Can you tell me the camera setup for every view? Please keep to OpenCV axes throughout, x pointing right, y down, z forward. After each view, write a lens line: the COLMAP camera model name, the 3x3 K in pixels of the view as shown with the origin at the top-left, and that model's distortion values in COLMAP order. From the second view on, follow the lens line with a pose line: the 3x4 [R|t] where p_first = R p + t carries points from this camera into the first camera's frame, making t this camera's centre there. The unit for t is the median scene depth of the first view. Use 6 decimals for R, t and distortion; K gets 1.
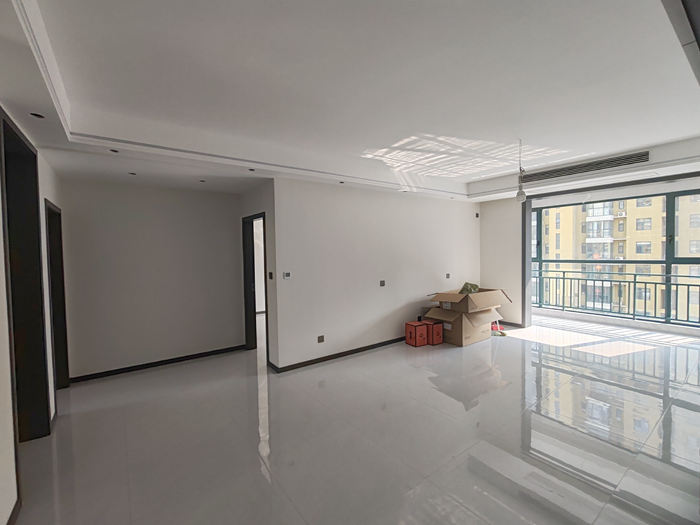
lens RADIAL K [[317.1, 0, 353.2], [0, 317.1, 257.1], [0, 0, 1]] dist [0.000755, -0.000779]
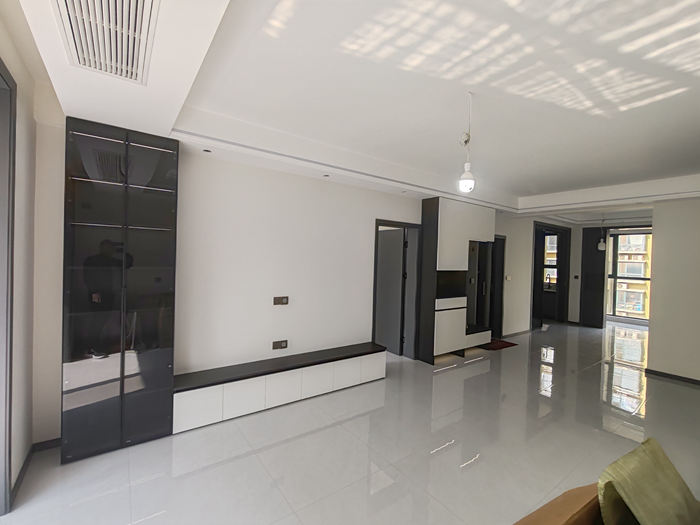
lens RADIAL K [[317.1, 0, 348.3], [0, 317.1, 259.4], [0, 0, 1]] dist [0.000755, -0.000779]
pose [[-0.999764, -0.015913, 0.014773, 0.669988], [-0.015551, 0.999582, 0.024357, -0.046011], [-0.015154, 0.024121, -0.999594, 1.473241]]
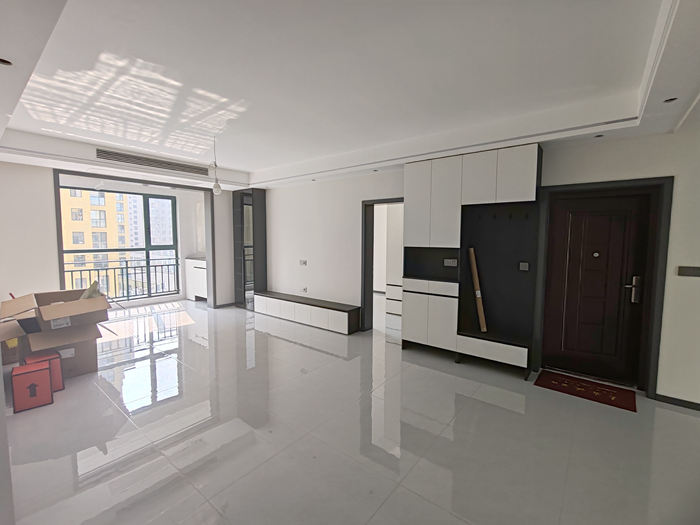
lens RADIAL K [[317.1, 0, 345.4], [0, 317.1, 252.7], [0, 0, 1]] dist [0.000755, -0.000779]
pose [[-0.238232, -0.032969, 0.970649, -0.600787], [0.021097, 0.999012, 0.039110, -0.002692], [-0.970979, 0.029795, -0.237301, 0.773177]]
